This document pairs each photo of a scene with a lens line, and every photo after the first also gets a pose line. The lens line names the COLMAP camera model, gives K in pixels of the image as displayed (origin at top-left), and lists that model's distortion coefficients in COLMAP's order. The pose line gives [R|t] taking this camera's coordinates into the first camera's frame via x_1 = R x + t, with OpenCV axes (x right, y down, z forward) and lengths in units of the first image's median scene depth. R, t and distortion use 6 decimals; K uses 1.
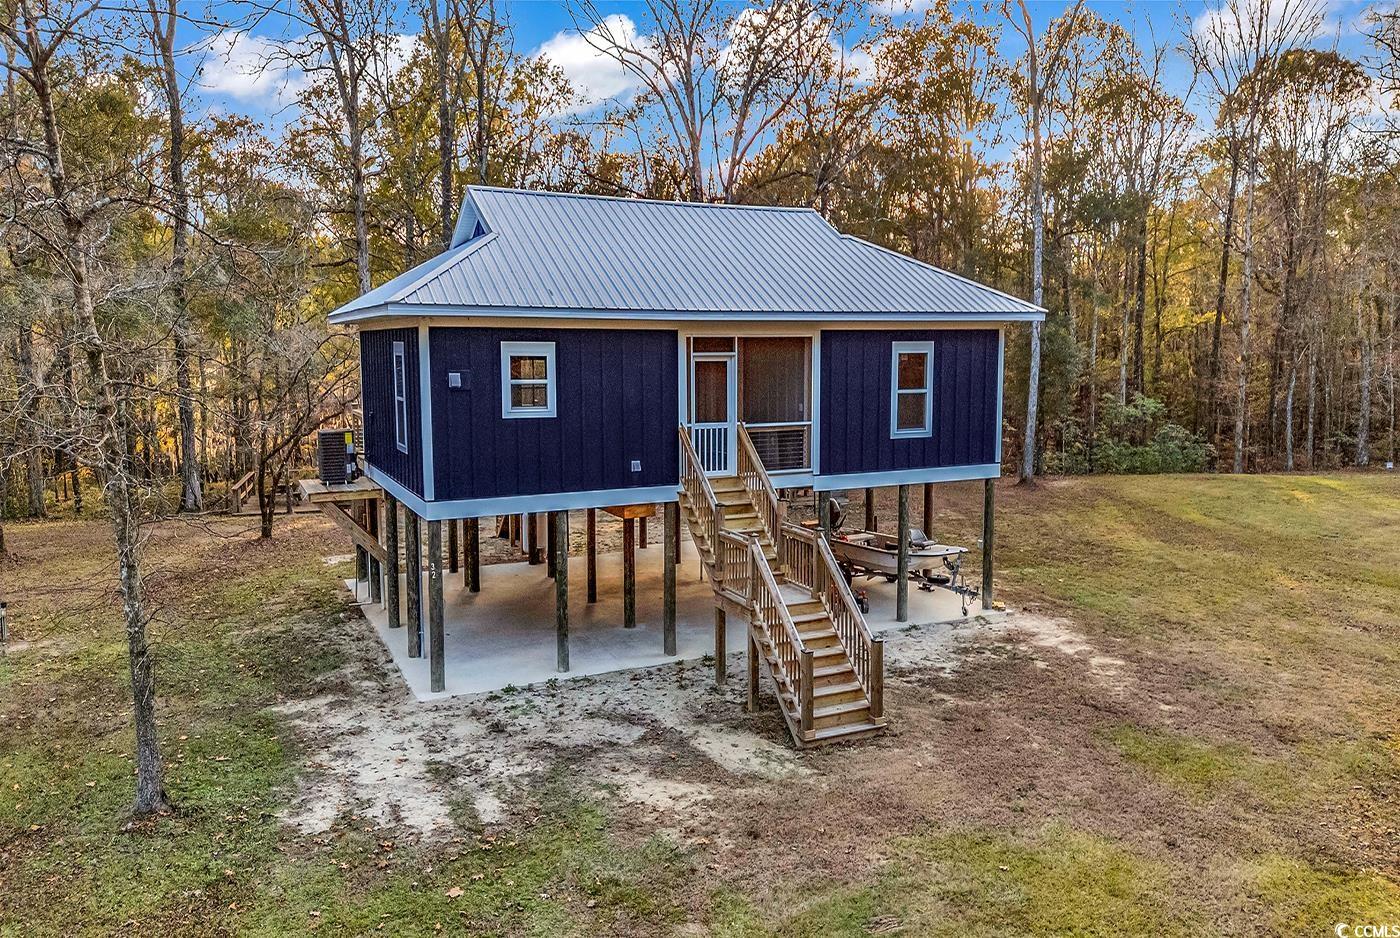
lens RADIAL K [[1036.5, 0, 704.4], [0, 1036.5, 432.8], [0, 0, 1]] dist [0.088246, -0.099907]
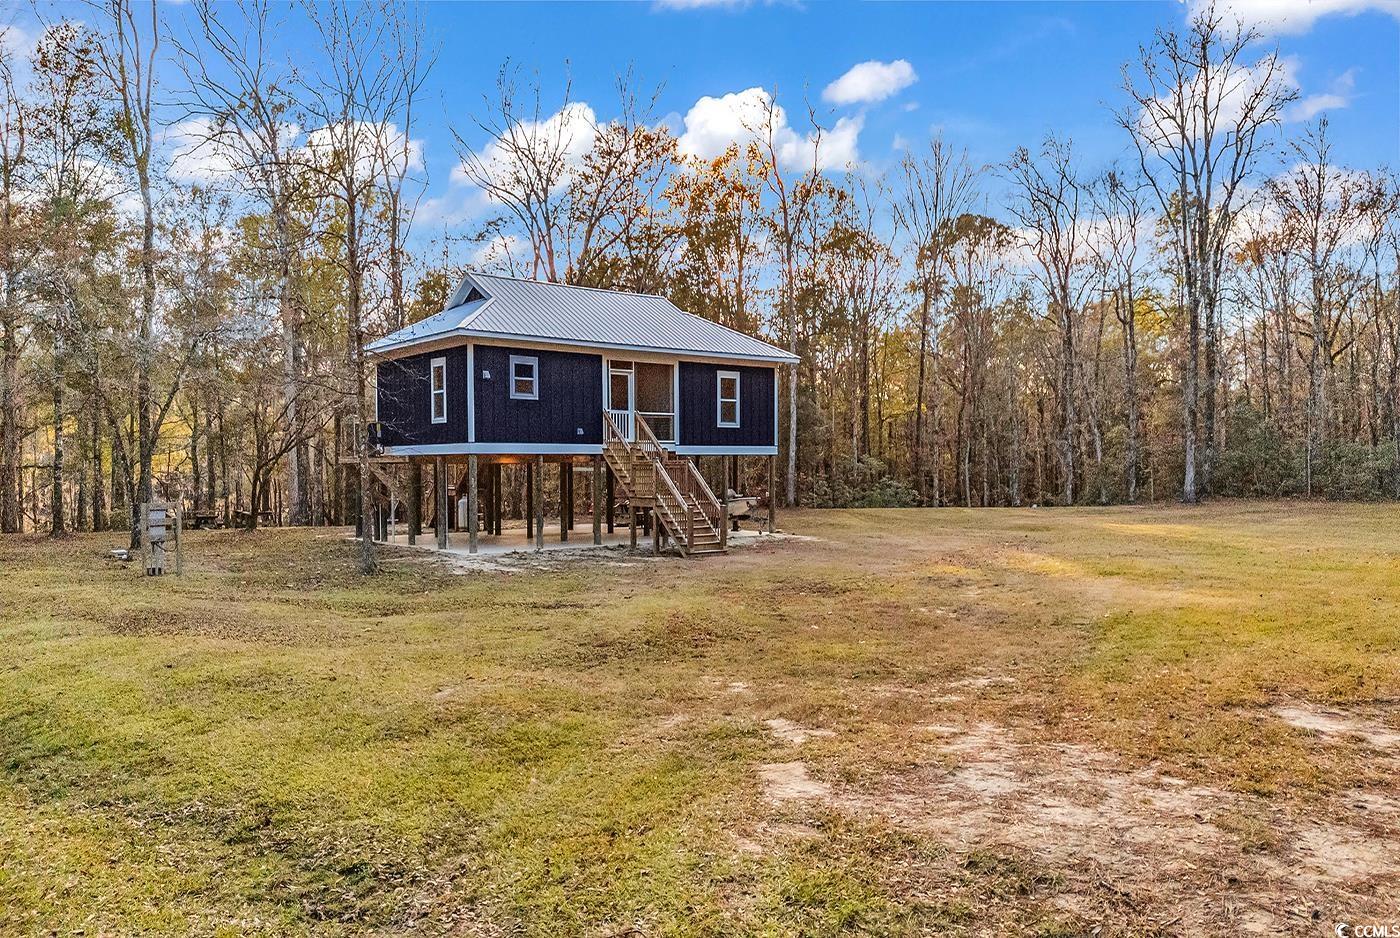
lens RADIAL K [[1012.9, 0, 707.3], [0, 1012.9, 494.9], [0, 0, 1]] dist [0.079676, -0.066517]
pose [[0.974920, -0.009067, 0.222373, -0.217468], [0.021722, 0.998276, -0.054528, 0.215329], [-0.221495, 0.057991, 0.973436, -0.641098]]
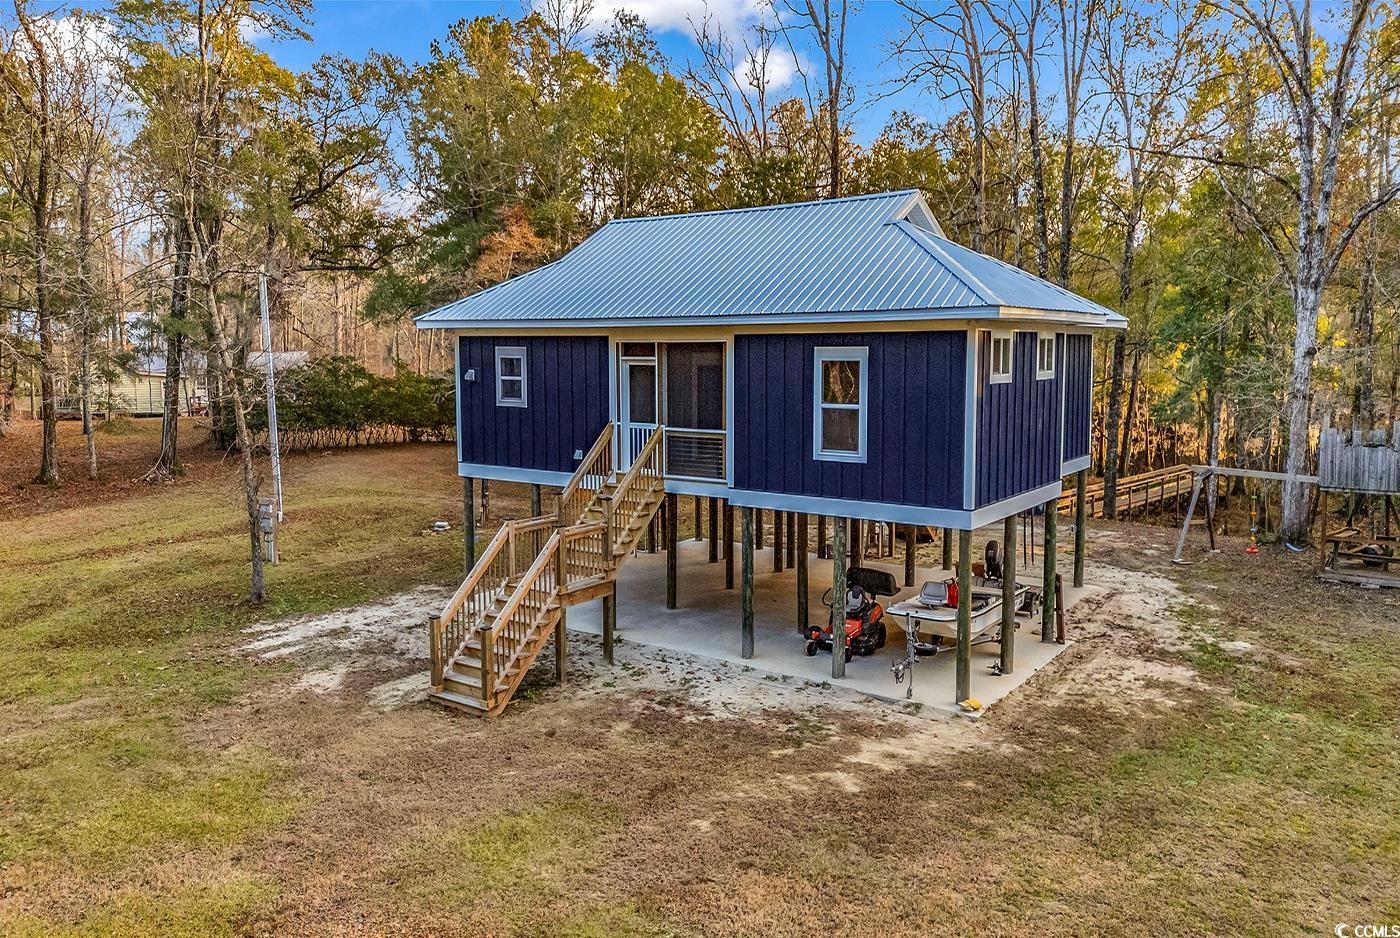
lens RADIAL K [[1036.5, 0, 704.4], [0, 1036.5, 432.8], [0, 0, 1]] dist [0.088246, -0.099907]
pose [[0.464834, 0.073478, -0.882343, 0.922929], [-0.074332, 0.996271, 0.043806, -0.048428], [0.882272, 0.045224, 0.468563, 0.531948]]
